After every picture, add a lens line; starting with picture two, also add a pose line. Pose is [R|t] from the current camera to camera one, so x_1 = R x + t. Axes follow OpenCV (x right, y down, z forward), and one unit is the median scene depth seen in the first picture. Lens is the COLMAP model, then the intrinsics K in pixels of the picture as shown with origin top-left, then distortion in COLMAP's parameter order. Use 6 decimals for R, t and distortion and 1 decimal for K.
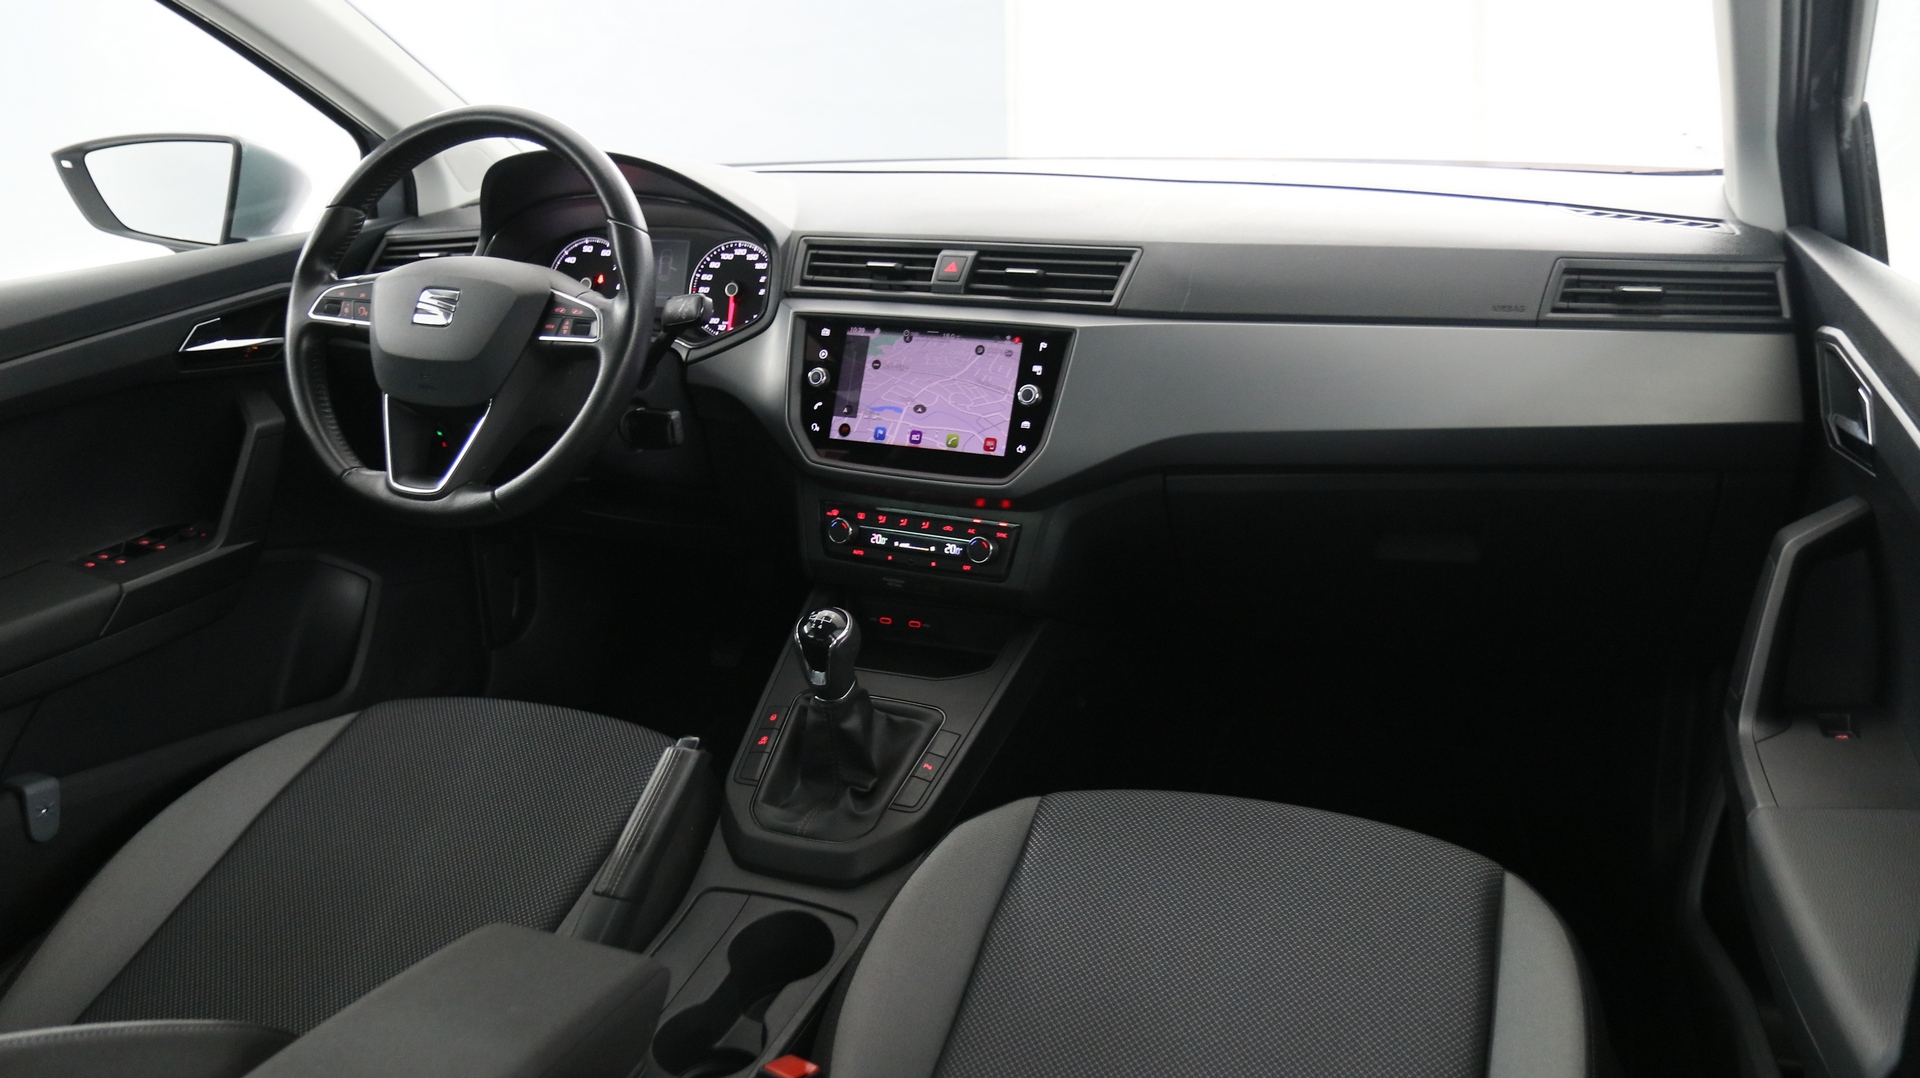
lens RADIAL K [[1477.5, 0, 960.0], [0, 1477.5, 539.0], [0, 0, 1]] dist [-0.022313, -0.001708]
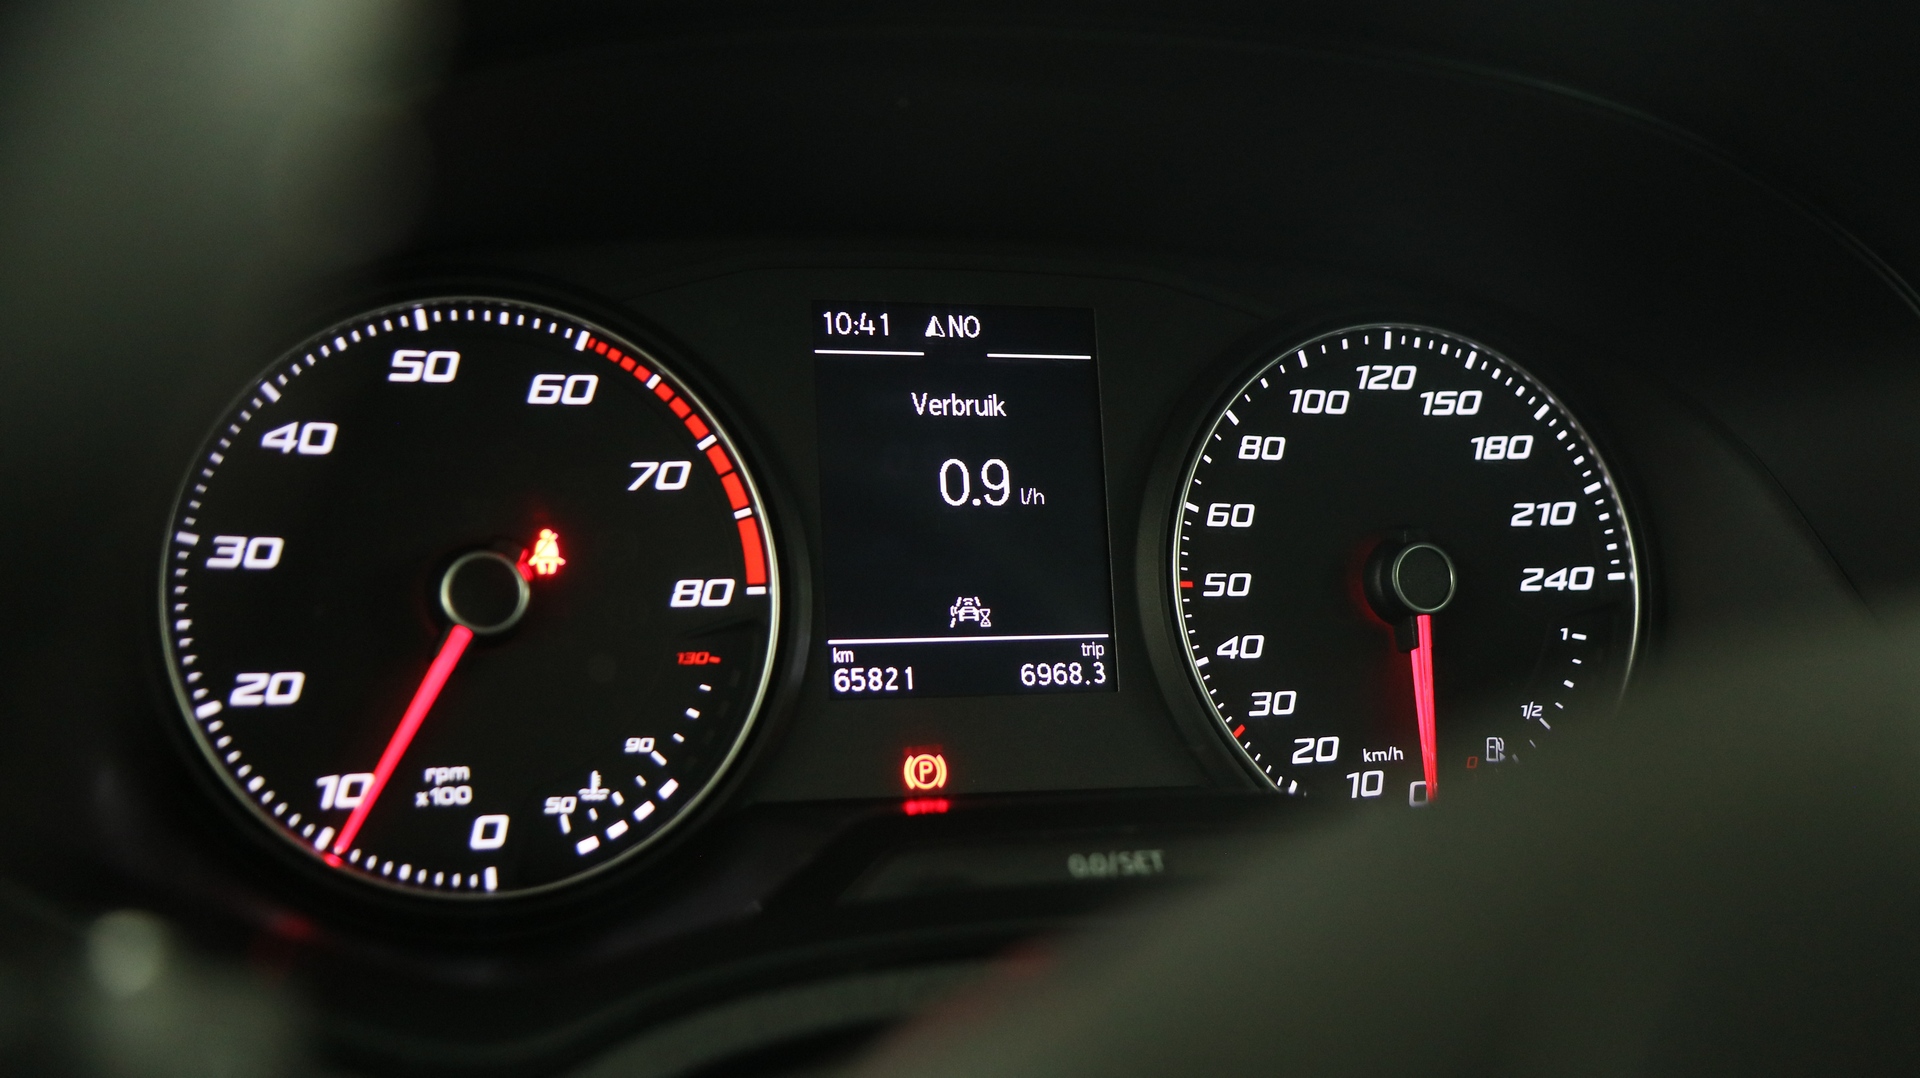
lens RADIAL K [[2302.2, 0, 960.0], [0, 2302.2, 539.0], [0, 0, 1]] dist [0.017748, 0.007963]
pose [[0.757723, -0.063145, 0.649514, -0.443242], [0.123972, 0.991111, -0.048271, -0.190433], [-0.640693, 0.117098, 0.758816, 0.928989]]
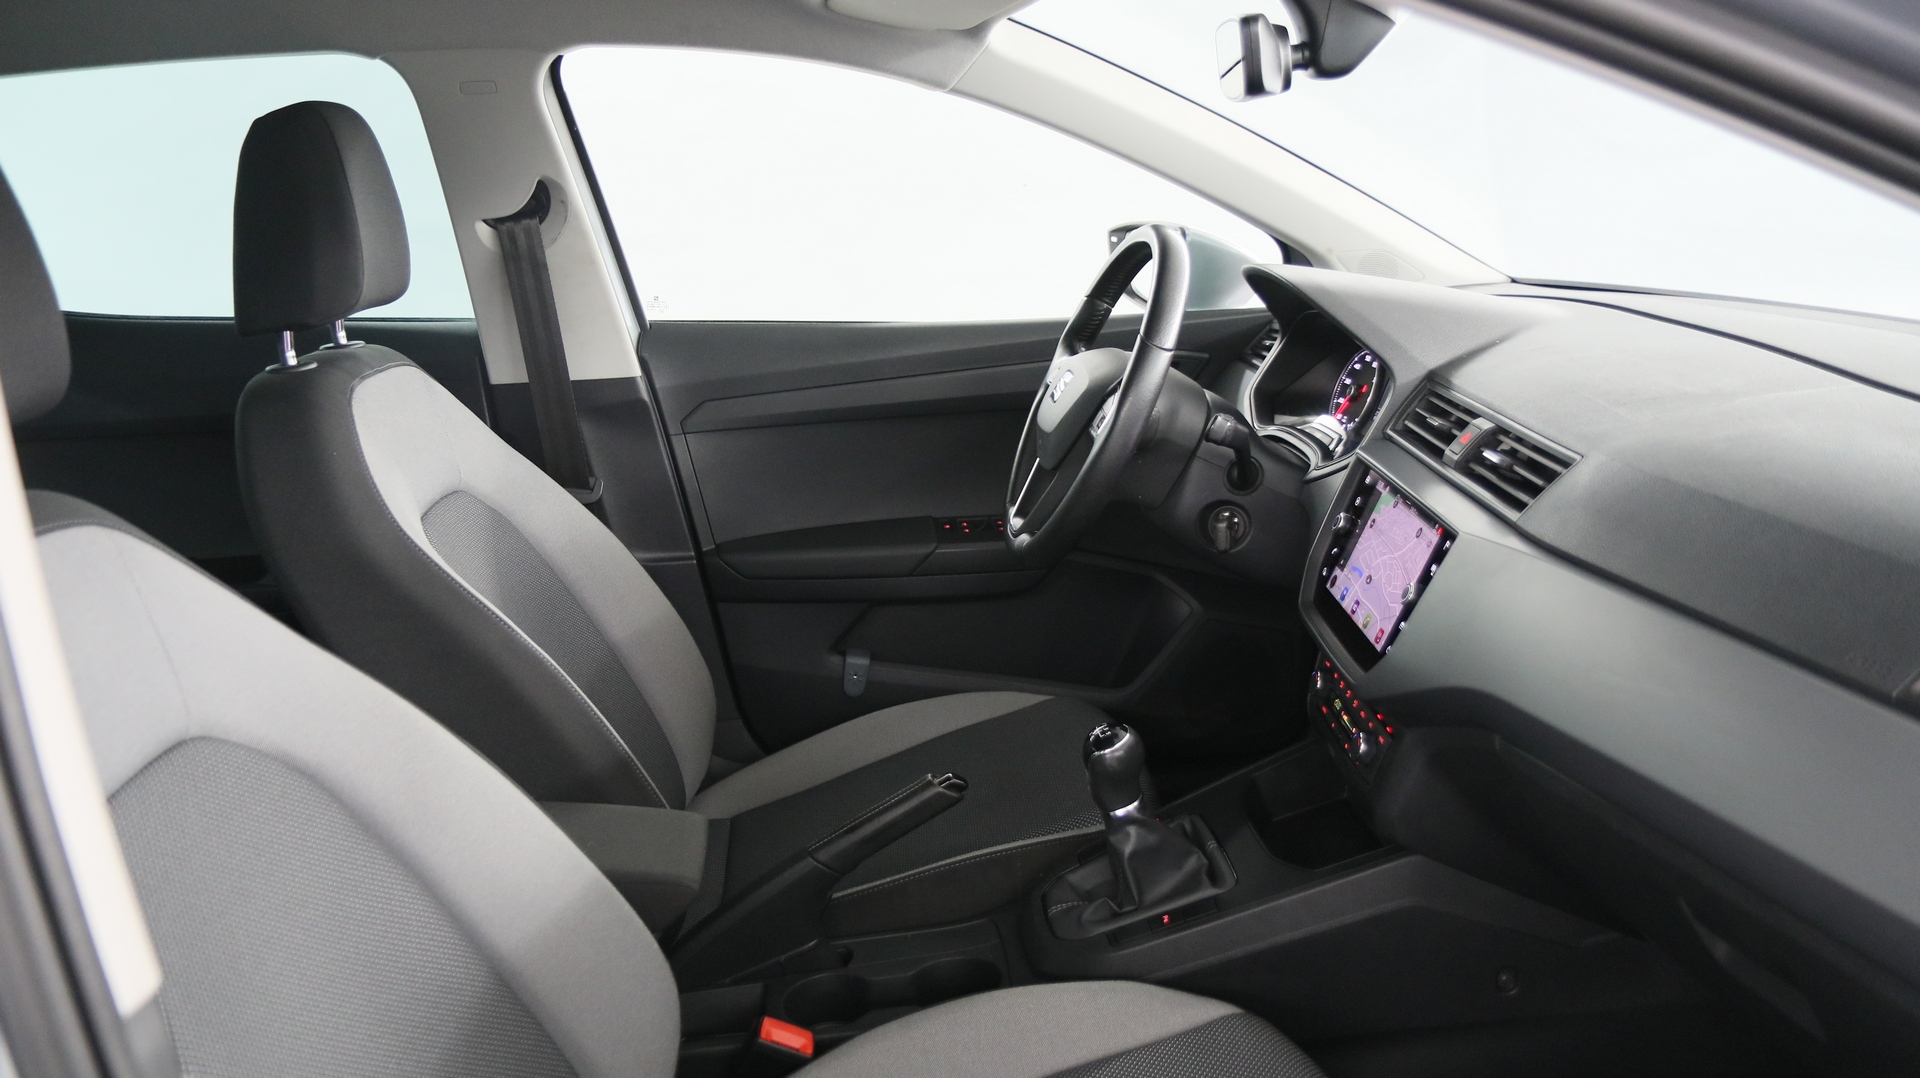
lens RADIAL K [[1477.5, 0, 960.0], [0, 1477.5, 539.0], [0, 0, 1]] dist [-0.022313, -0.001708]
pose [[0.448416, 0.247968, -0.858740, 0.624312], [-0.276459, 0.952114, 0.130570, -0.159338], [0.849996, 0.178857, 0.495496, 0.336436]]
